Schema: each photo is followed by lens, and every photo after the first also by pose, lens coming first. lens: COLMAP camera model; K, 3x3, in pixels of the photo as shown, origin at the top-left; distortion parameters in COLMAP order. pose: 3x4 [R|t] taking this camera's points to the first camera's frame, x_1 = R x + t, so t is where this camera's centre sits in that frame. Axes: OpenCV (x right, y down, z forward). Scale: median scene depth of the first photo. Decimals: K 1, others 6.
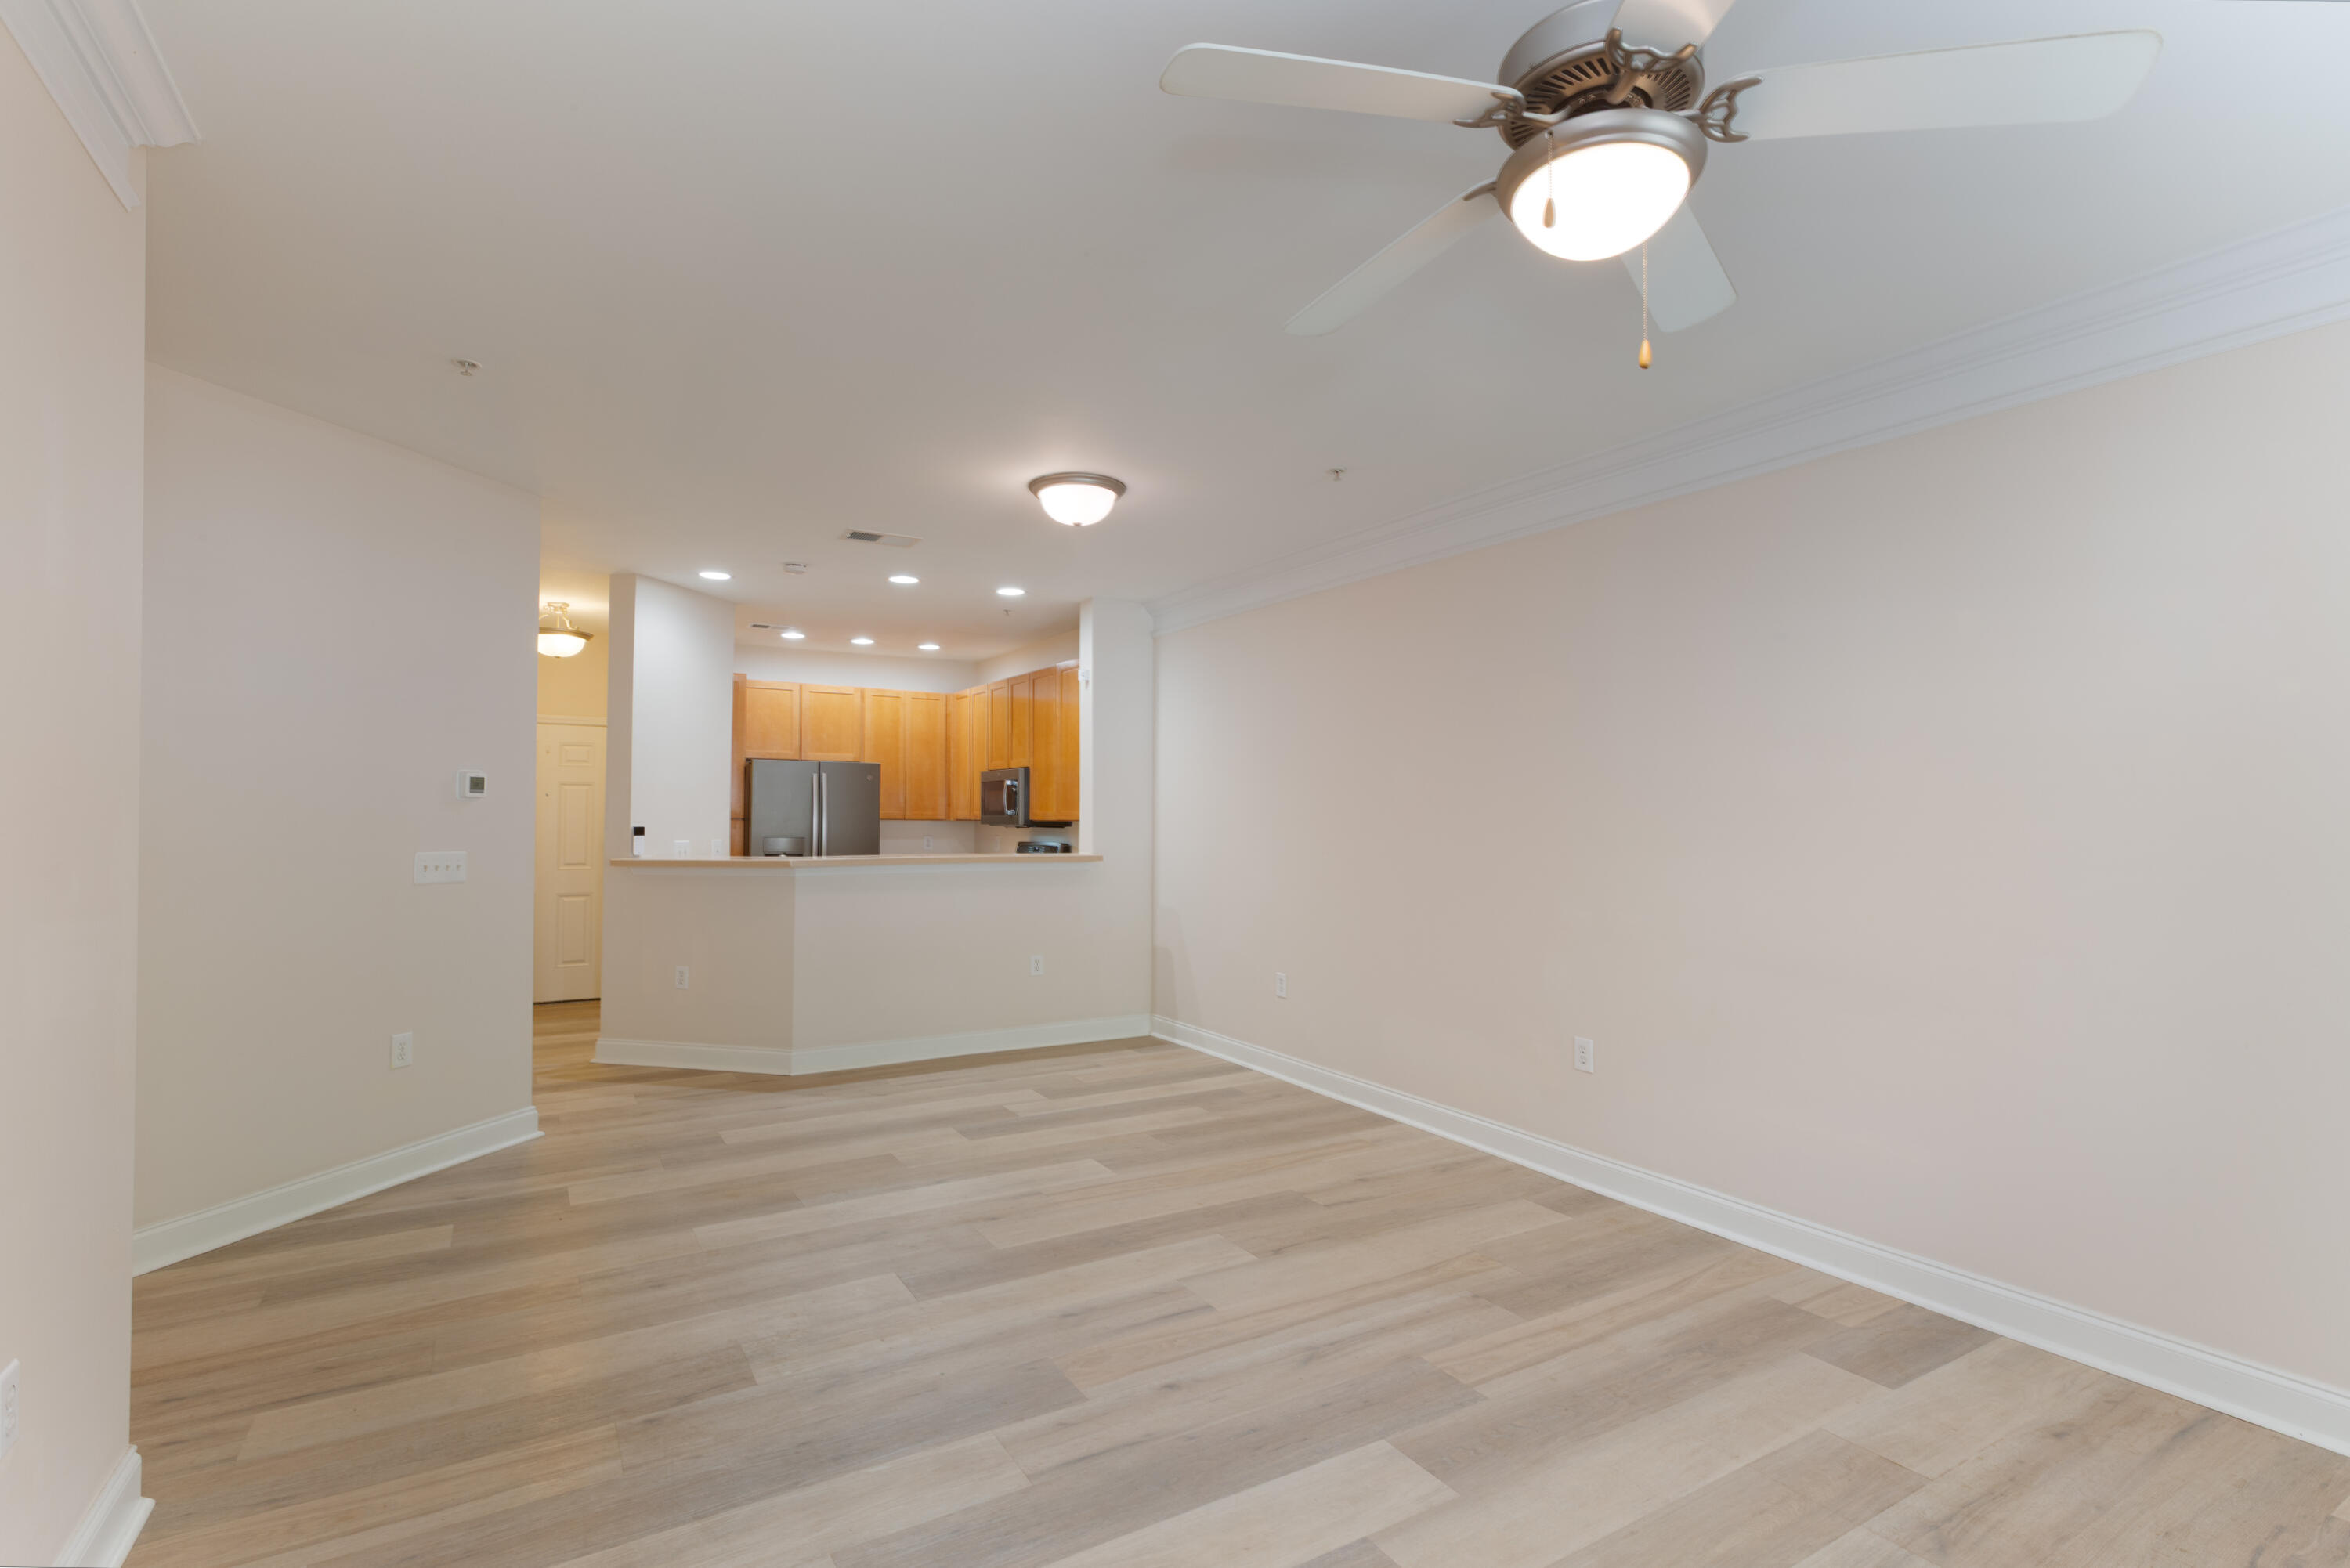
lens RADIAL K [[1095.9, 0, 1175.0], [0, 1095.9, 784.0], [0, 0, 1]] dist [-0.001861, -0.000427]
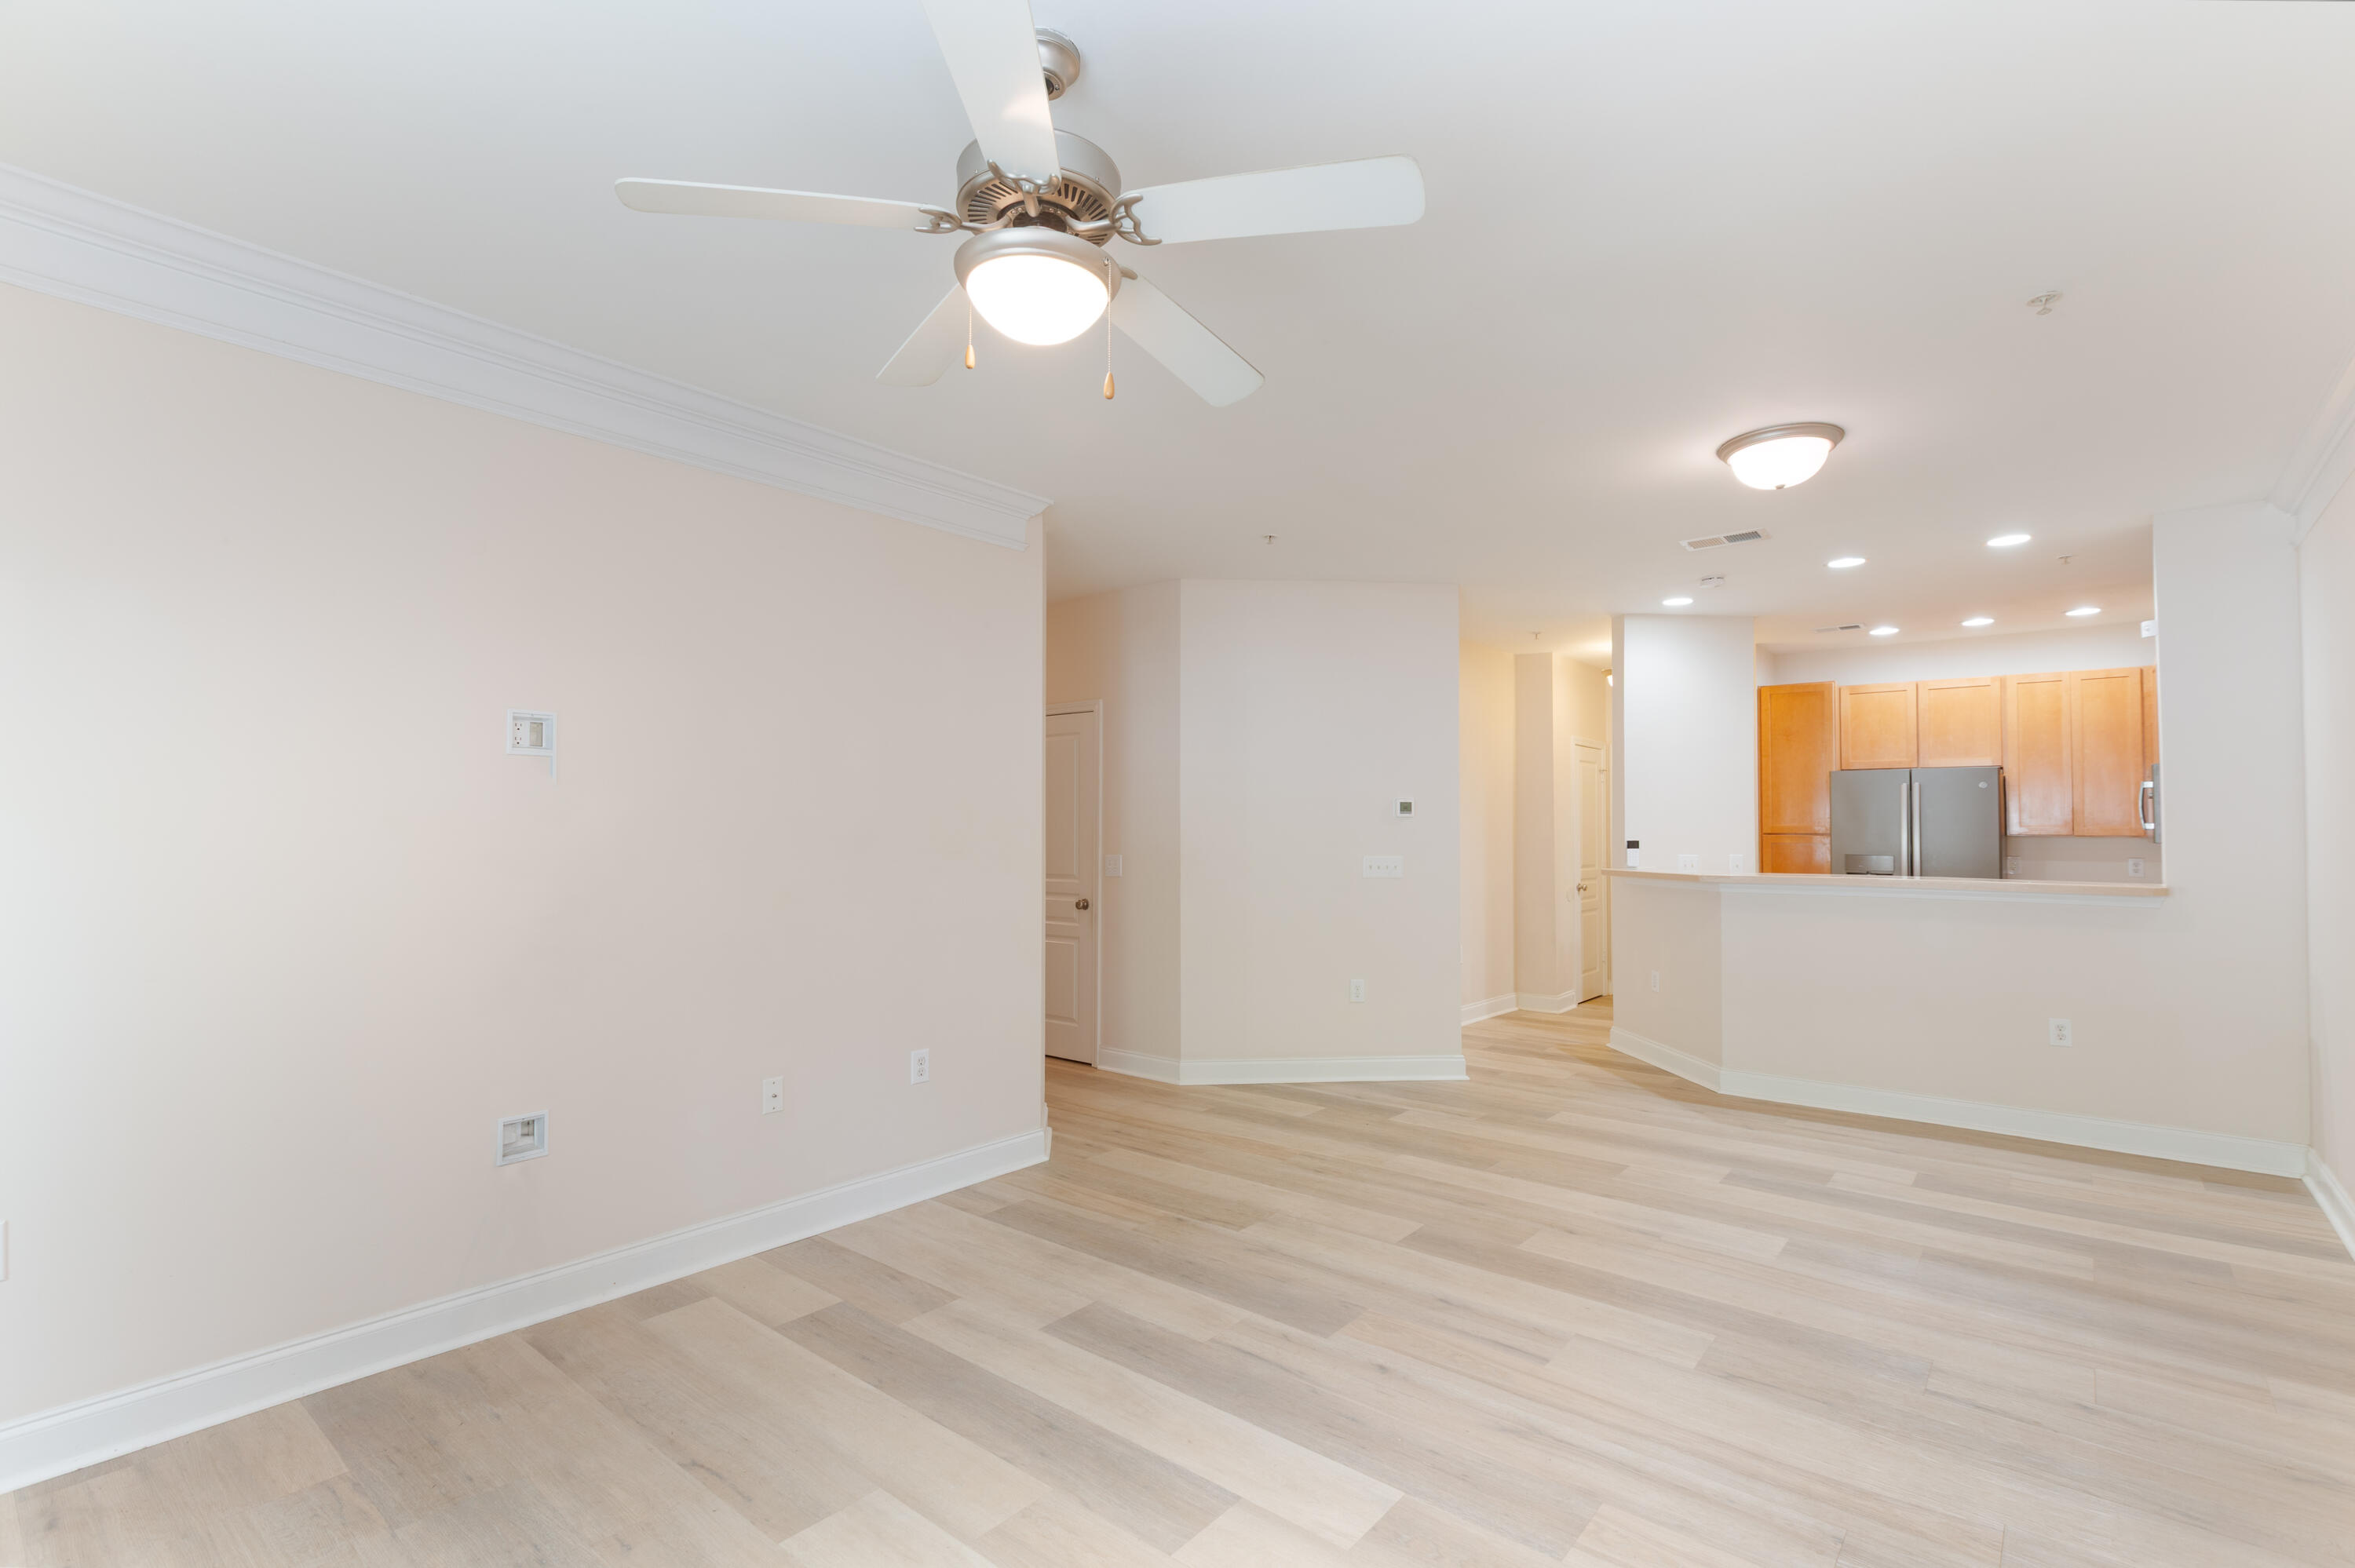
lens RADIAL K [[1098.2, 0, 1177.5], [0, 1098.2, 784.0], [0, 0, 1]] dist [-0.001861, -0.000427]
pose [[0.312883, -0.041333, -0.948892, 0.588032], [0.026597, 0.999042, -0.034747, 0.011087], [0.949419, -0.014366, 0.313682, 0.298016]]
